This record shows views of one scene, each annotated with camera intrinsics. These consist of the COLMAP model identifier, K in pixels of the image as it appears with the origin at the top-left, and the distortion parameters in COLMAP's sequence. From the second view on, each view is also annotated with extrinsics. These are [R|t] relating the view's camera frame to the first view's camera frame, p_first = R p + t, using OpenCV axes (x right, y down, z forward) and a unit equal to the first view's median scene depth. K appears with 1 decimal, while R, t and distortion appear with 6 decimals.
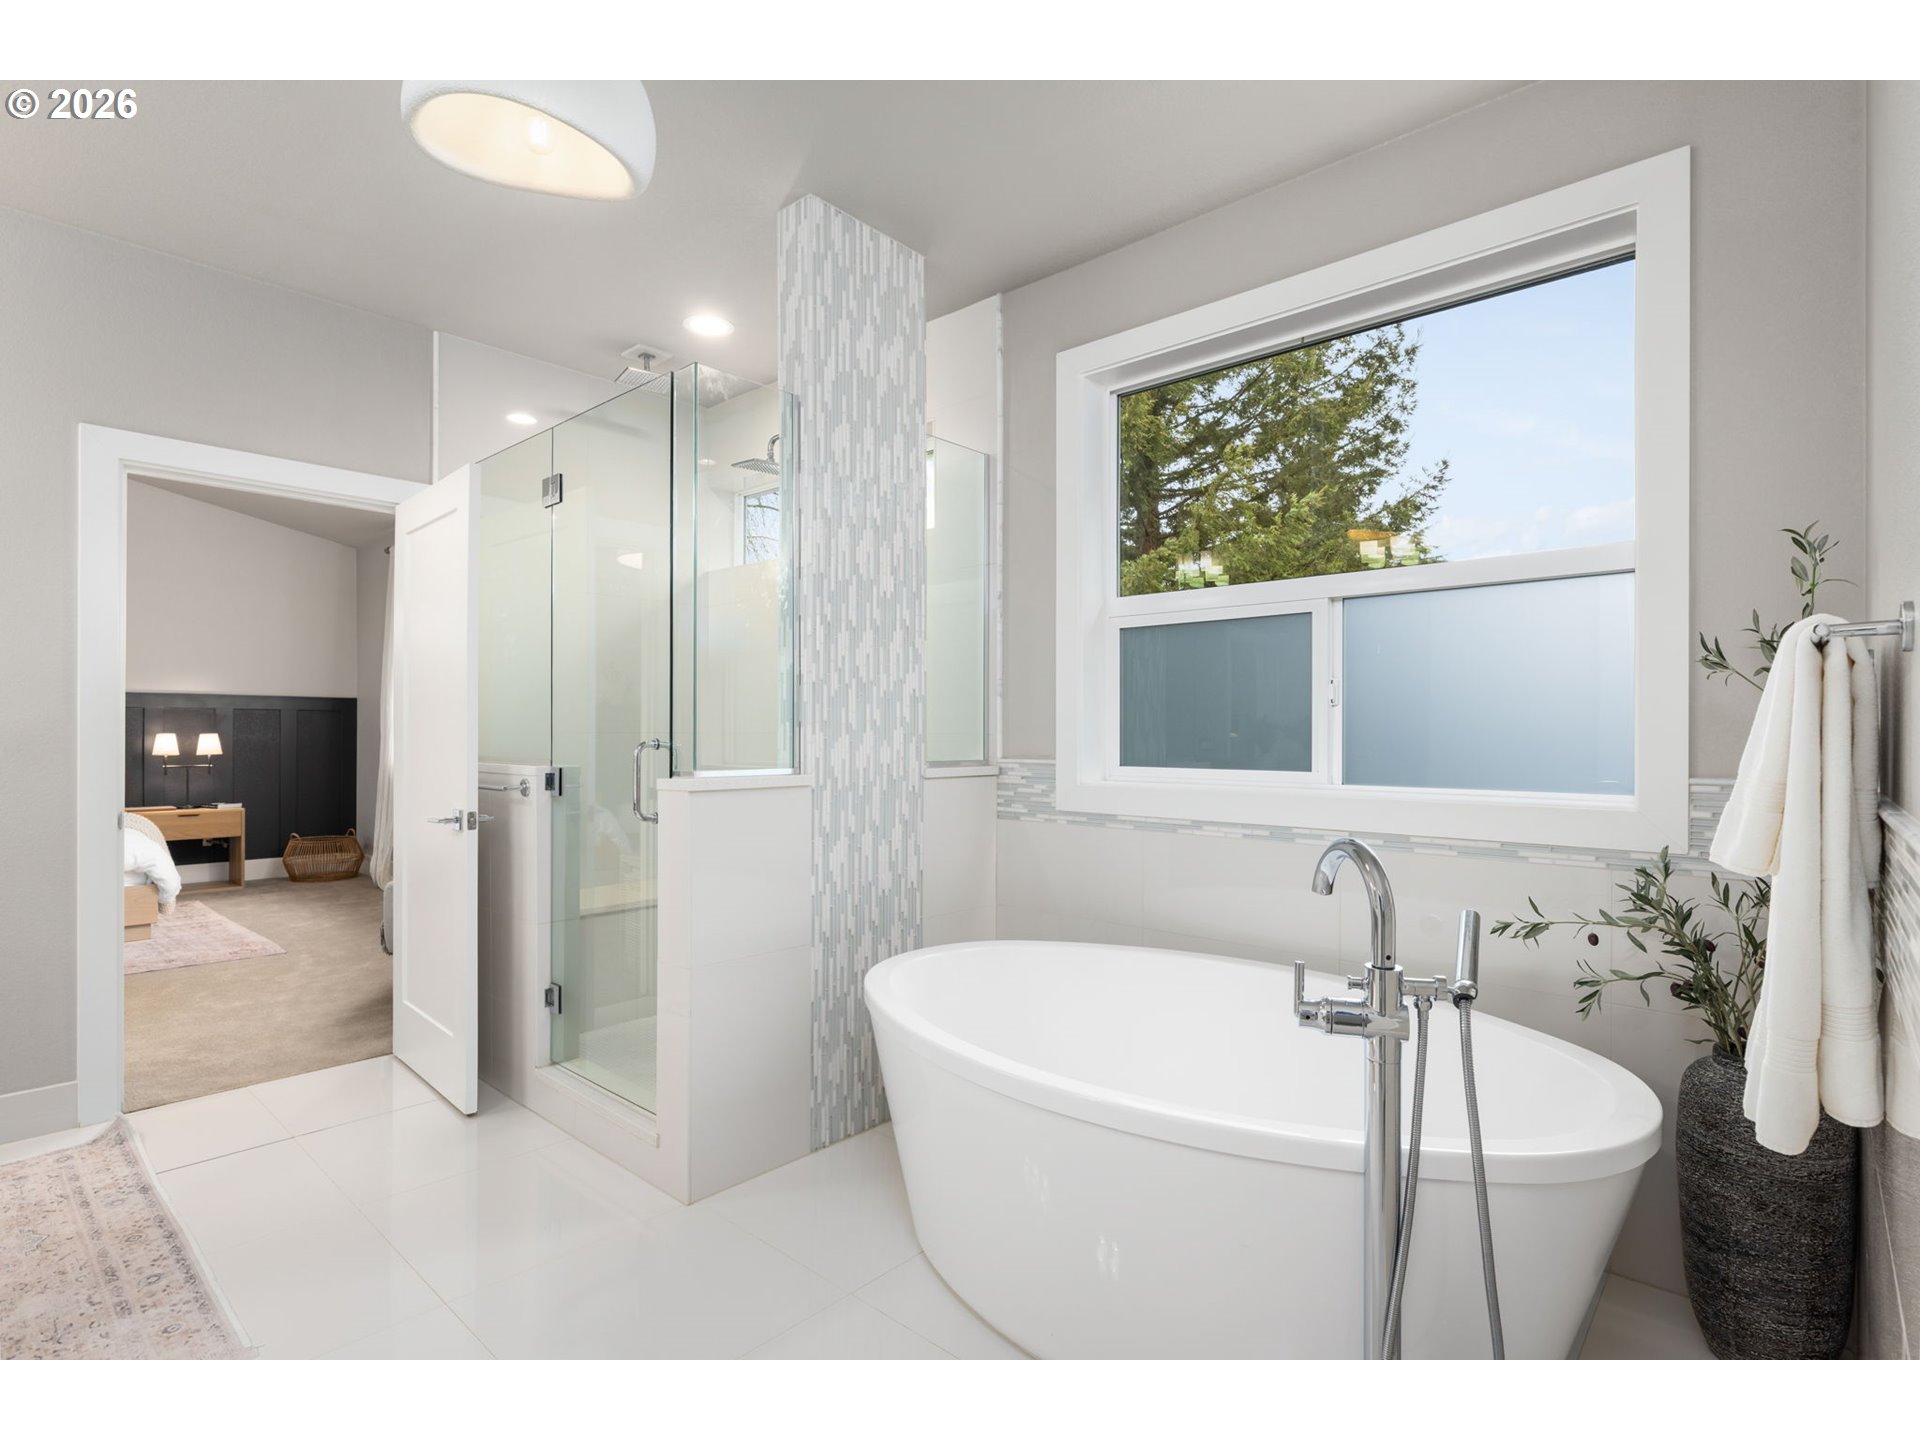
lens RADIAL K [[956.1, 0, 960.0], [0, 956.1, 720.0], [0, 0, 1]] dist [0.001112, -0.000093]
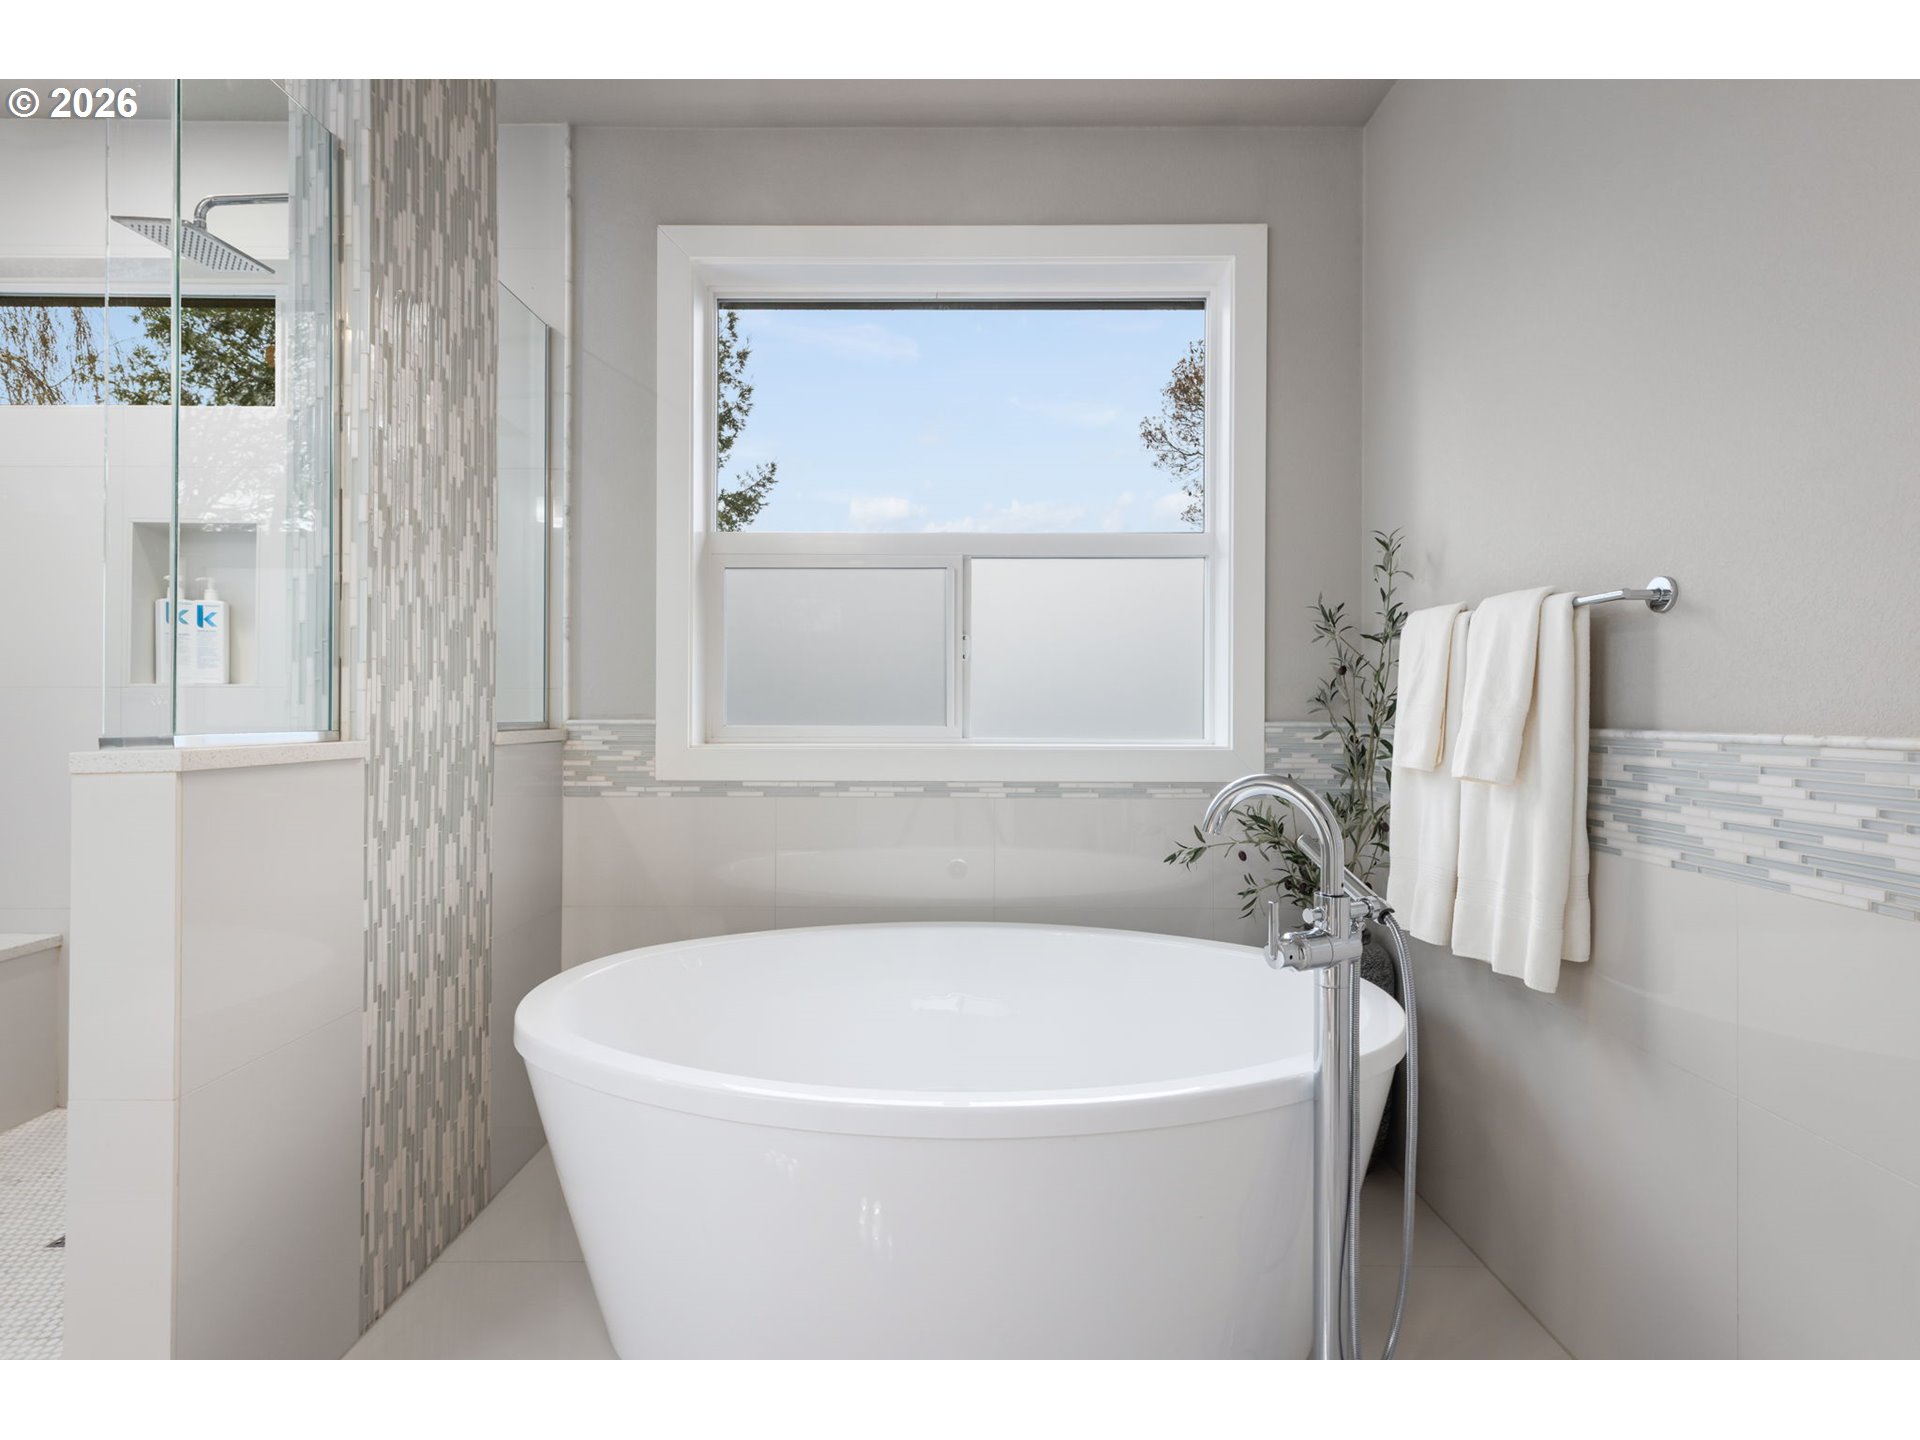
lens RADIAL K [[915.0, 0, 960.7], [0, 915.0, 696.8], [0, 0, 1]] dist [0.007120, 0.000381]
pose [[0.743340, 0.007741, 0.668869, -0.258450], [-0.008118, 0.999964, -0.002552, 0.024524], [-0.668864, -0.003533, 0.743376, 0.266212]]
